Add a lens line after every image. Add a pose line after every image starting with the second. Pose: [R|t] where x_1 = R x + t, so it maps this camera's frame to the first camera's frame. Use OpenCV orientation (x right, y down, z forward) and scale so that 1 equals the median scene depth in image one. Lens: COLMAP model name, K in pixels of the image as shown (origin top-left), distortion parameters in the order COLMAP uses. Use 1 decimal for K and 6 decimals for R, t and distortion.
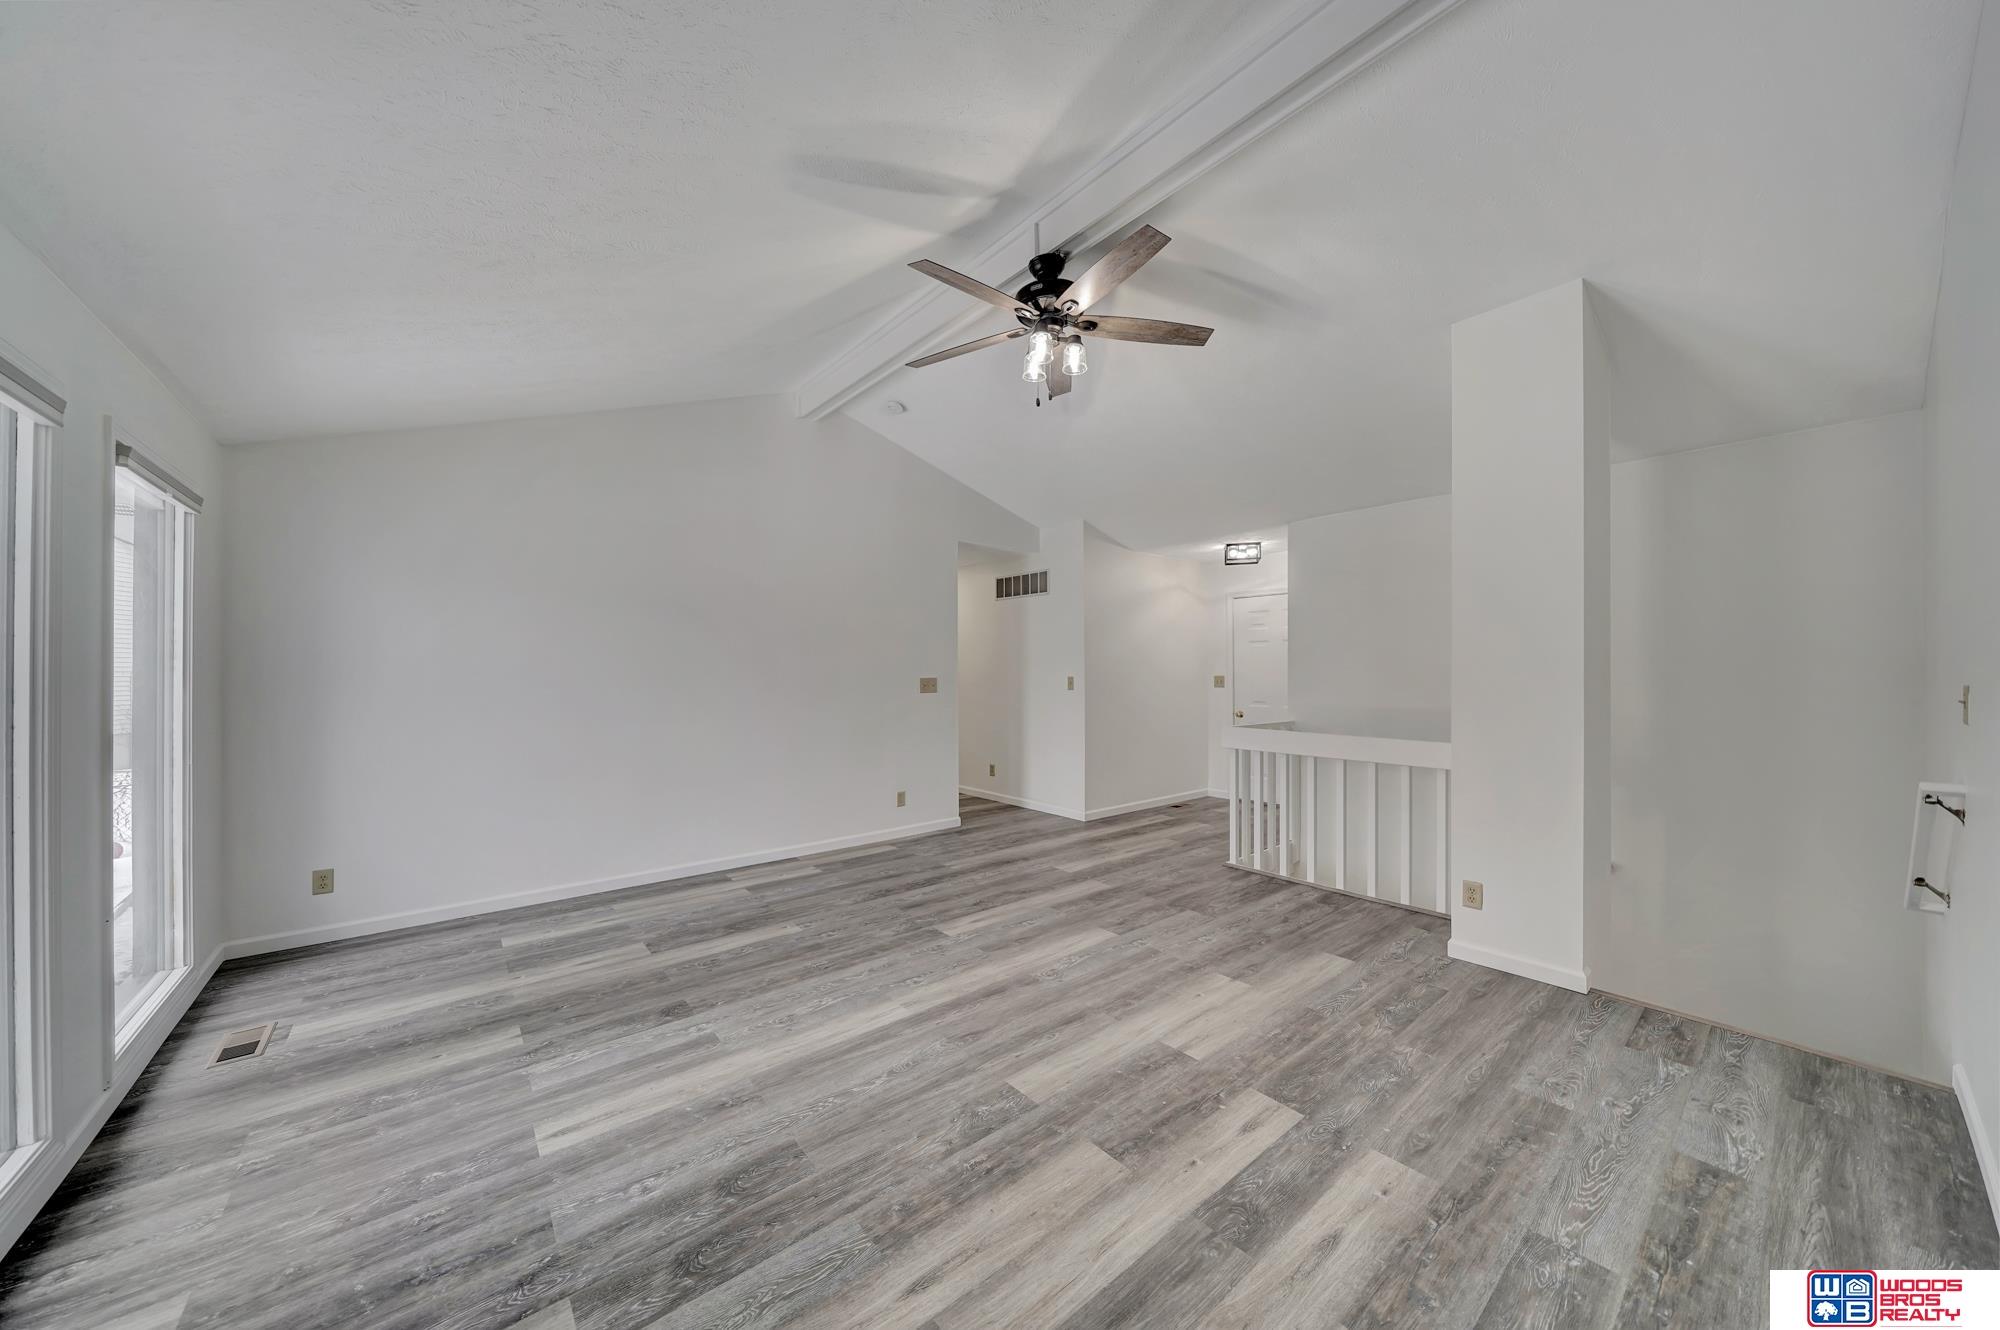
lens RADIAL K [[684.2, 0, 992.6], [0, 684.2, 668.5], [0, 0, 1]] dist [-0.003922, 0.000106]
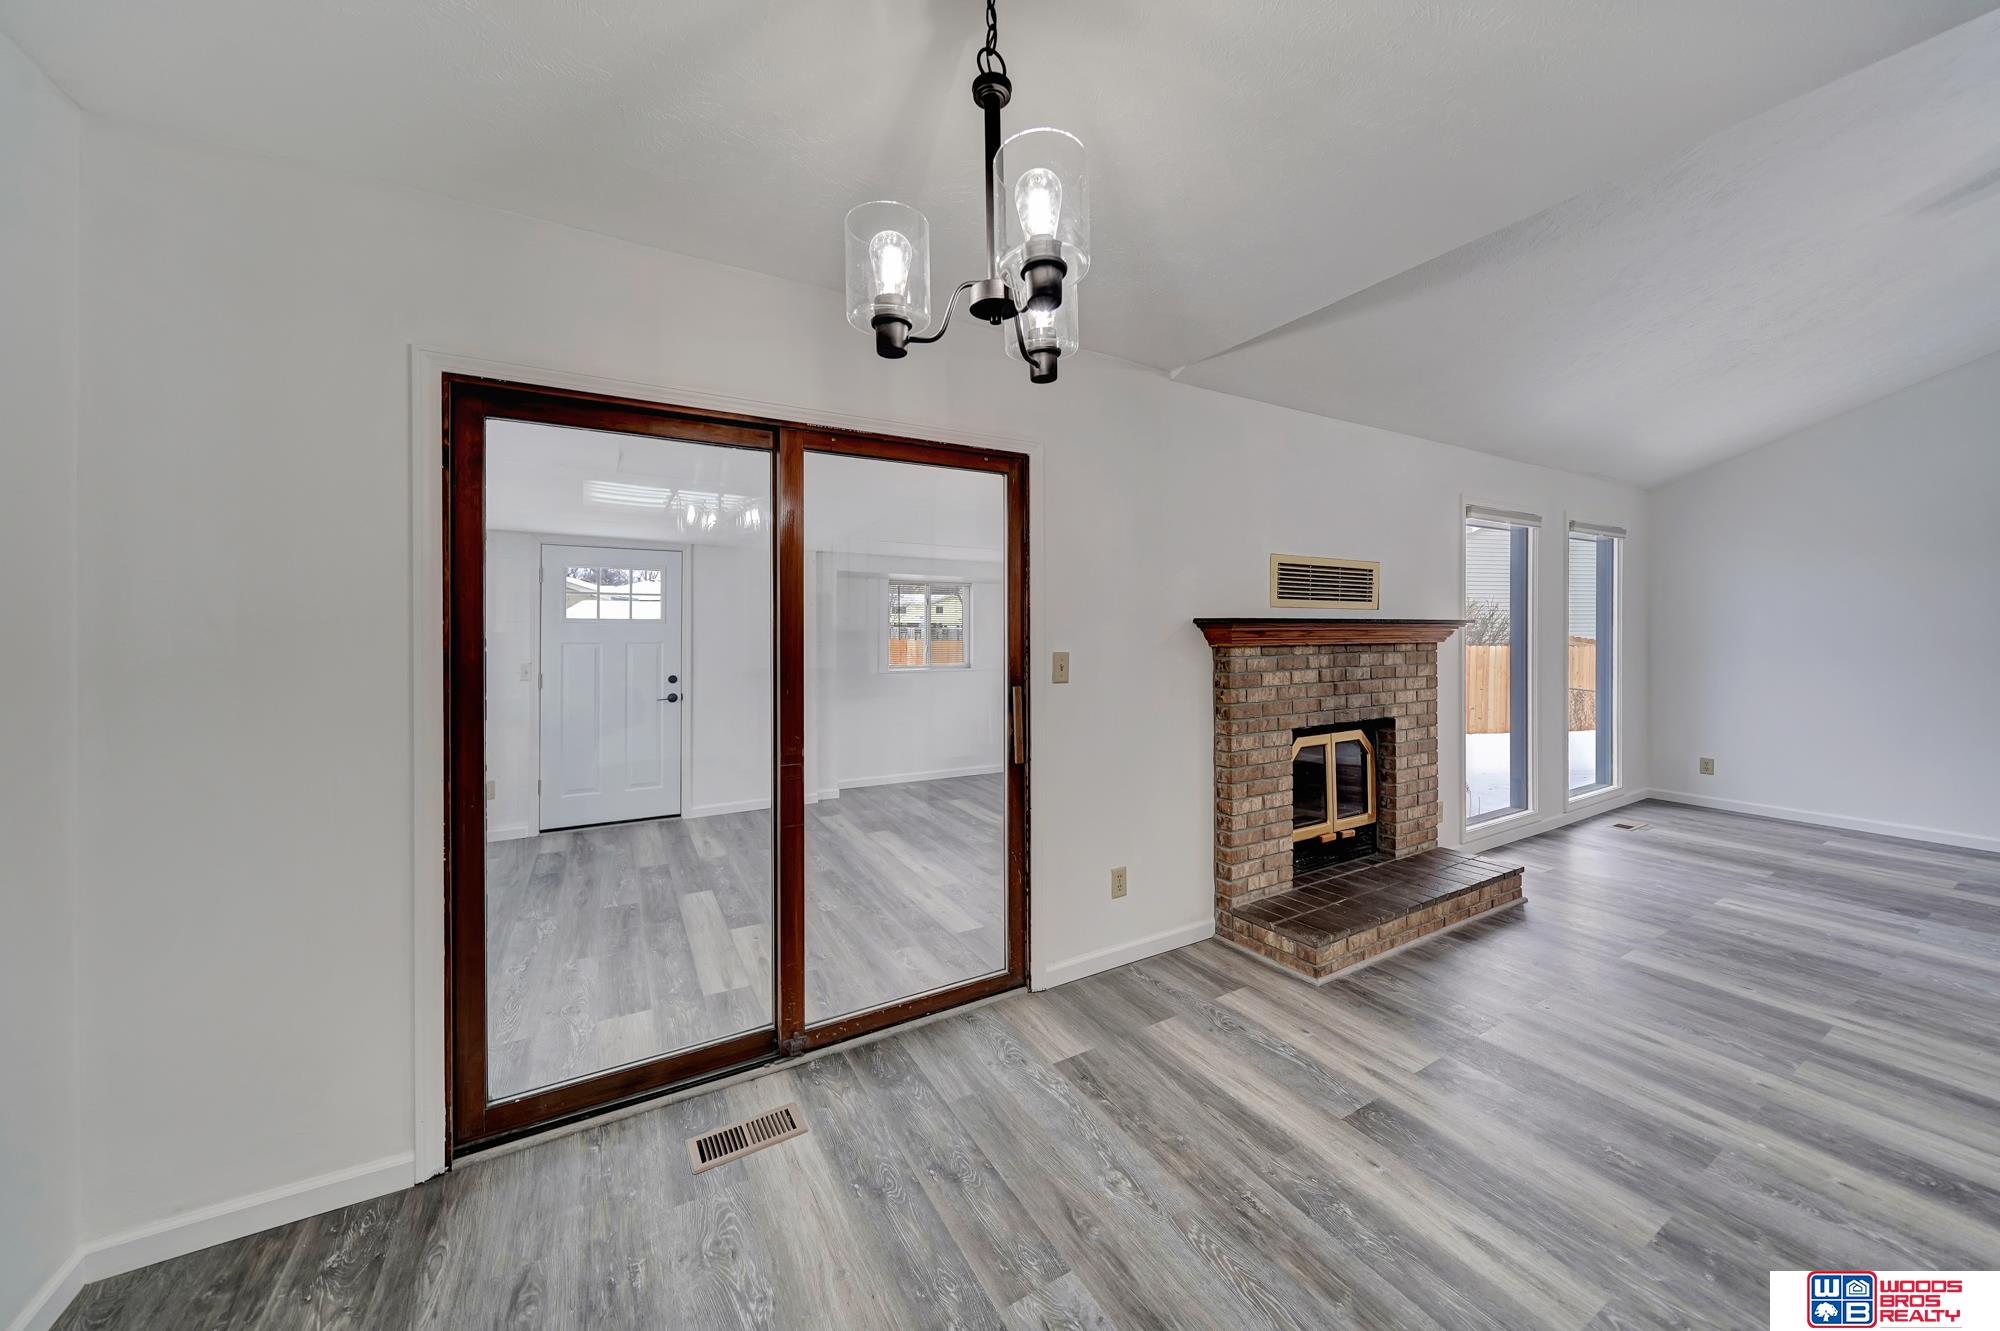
lens RADIAL K [[705.3, 0, 1000.7], [0, 705.3, 626.9], [0, 0, 1]] dist [-0.006340, 0.000166]
pose [[-0.156533, 0.000491, -0.987673, 0.693289], [0.005895, 0.999983, -0.000437, -0.001298], [0.987655, -0.005891, -0.156533, -0.257370]]
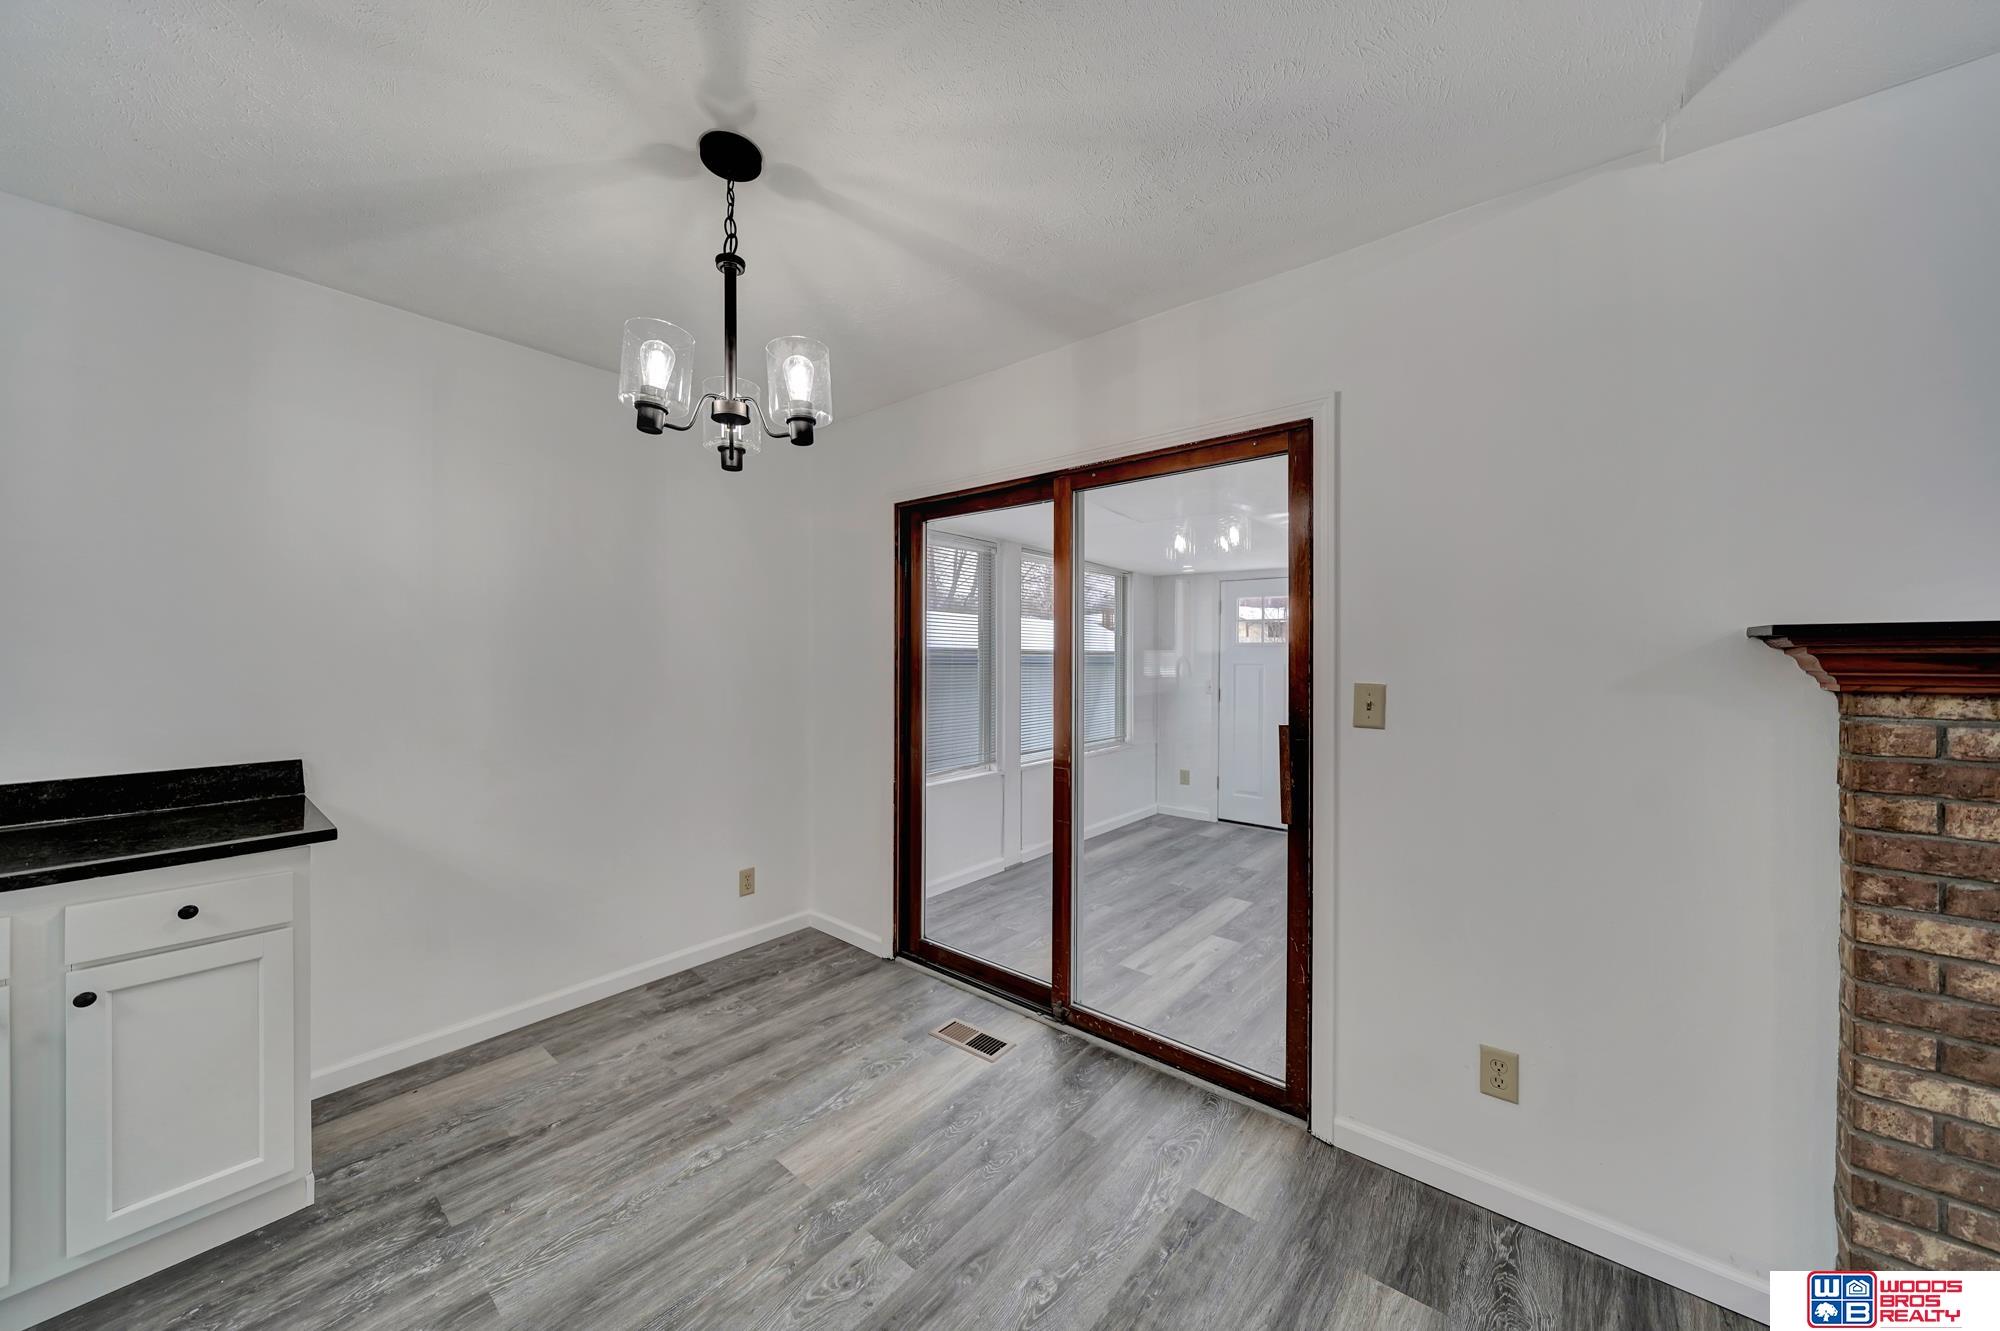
lens RADIAL K [[689.7, 0, 992.3], [0, 689.7, 656.2], [0, 0, 1]] dist [-0.004202, 0.000025]
pose [[-0.981144, 0.001936, -0.193268, 0.331728], [0.002034, 0.999998, -0.000306, 0.004624], [0.193267, -0.000693, -0.981146, 0.116533]]
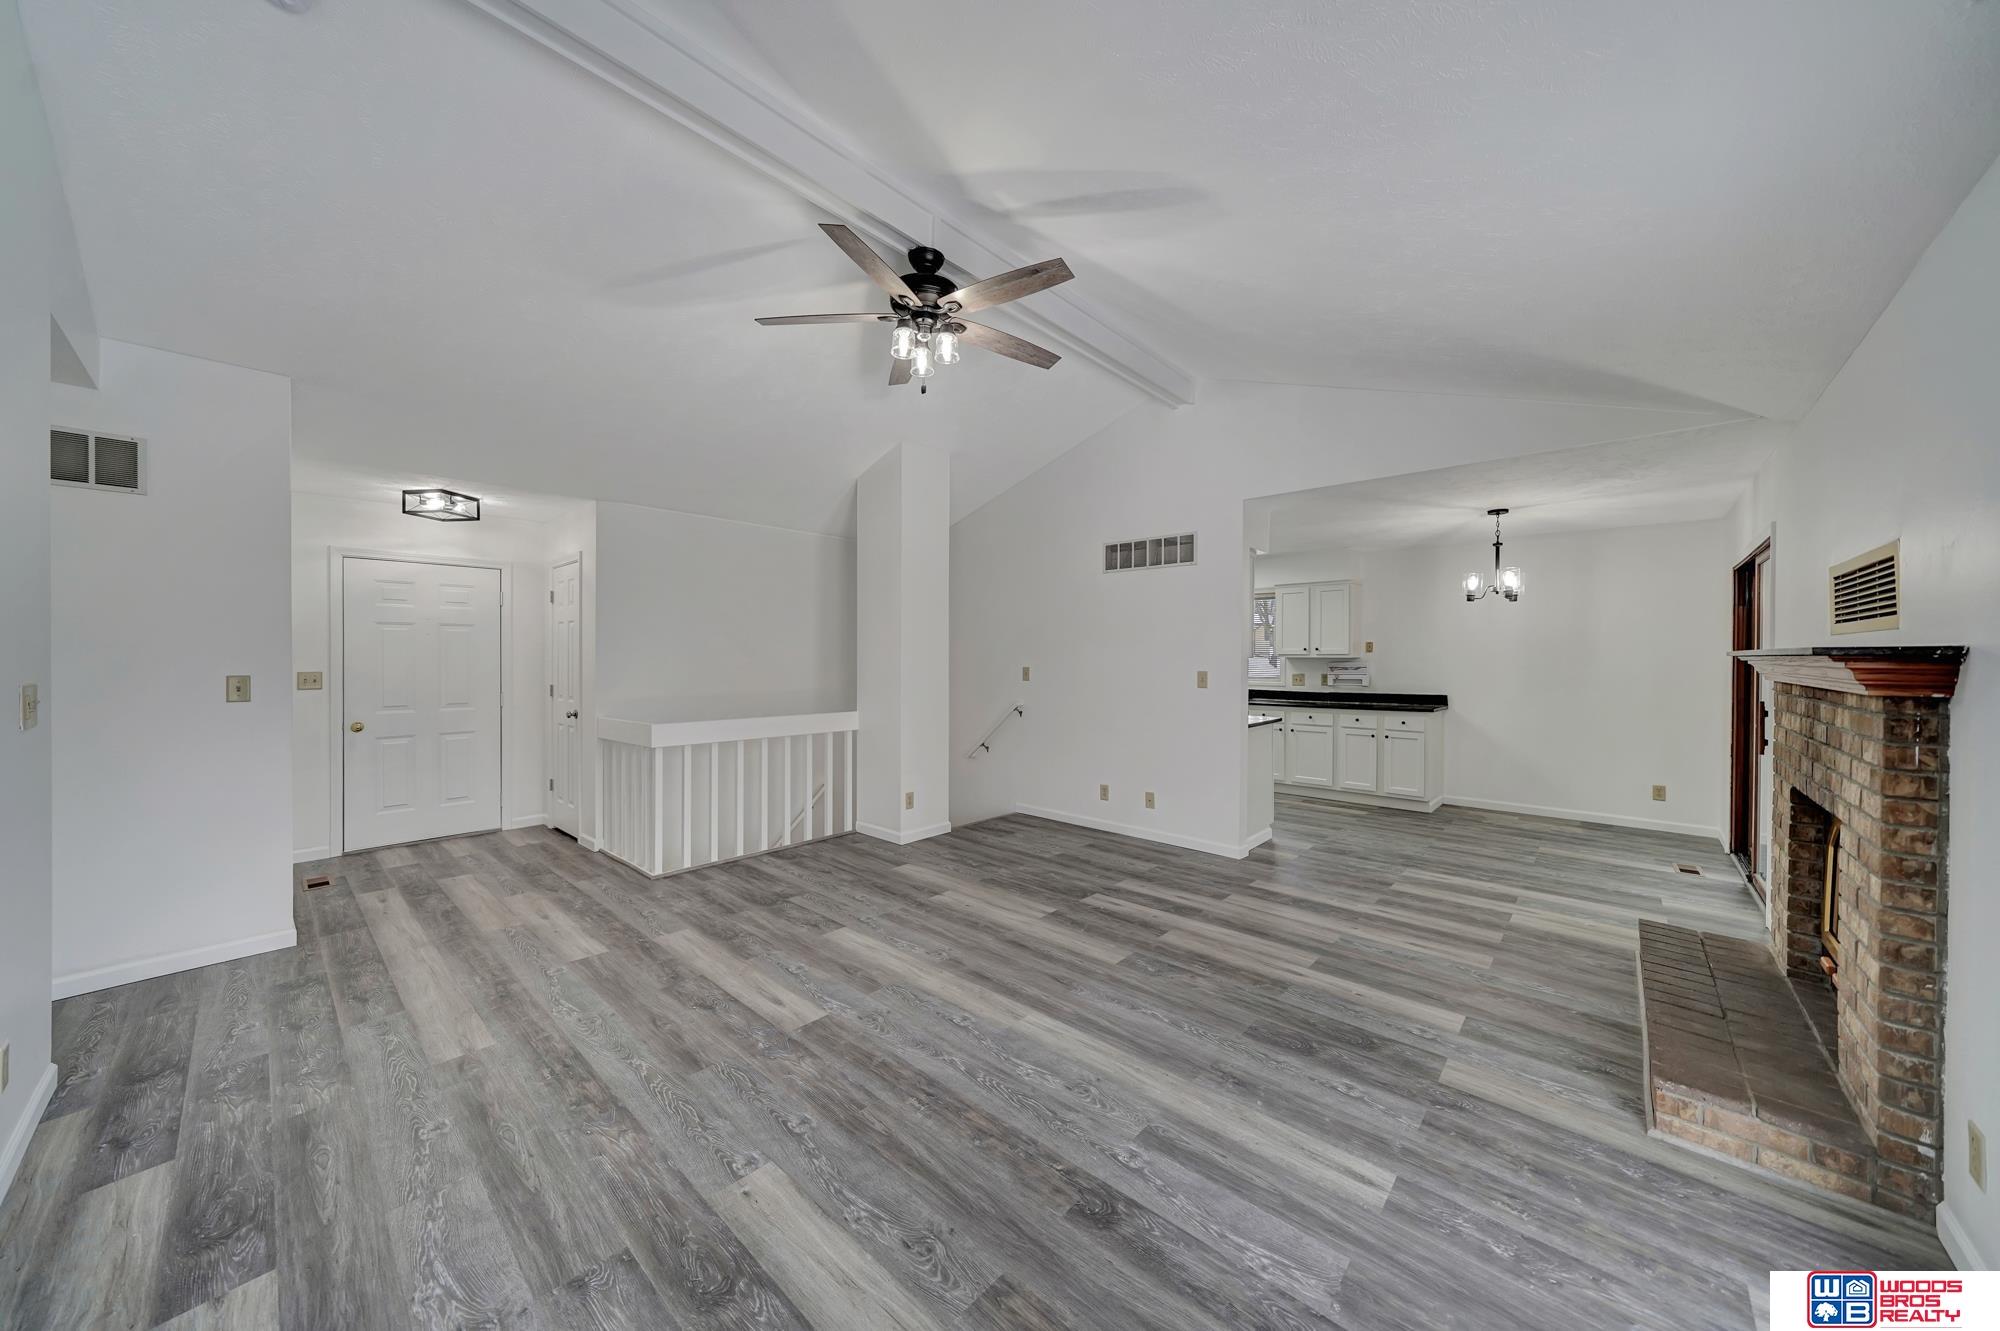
lens RADIAL K [[685.6, 0, 1000.0], [0, 685.6, 665.5], [0, 0, 1]] dist [-0.001486, 0.000018]
pose [[-0.152121, -0.004736, 0.988350, -0.756026], [-0.000454, 0.999989, 0.004722, 0.004074], [-0.988362, 0.000269, -0.152122, 0.842671]]
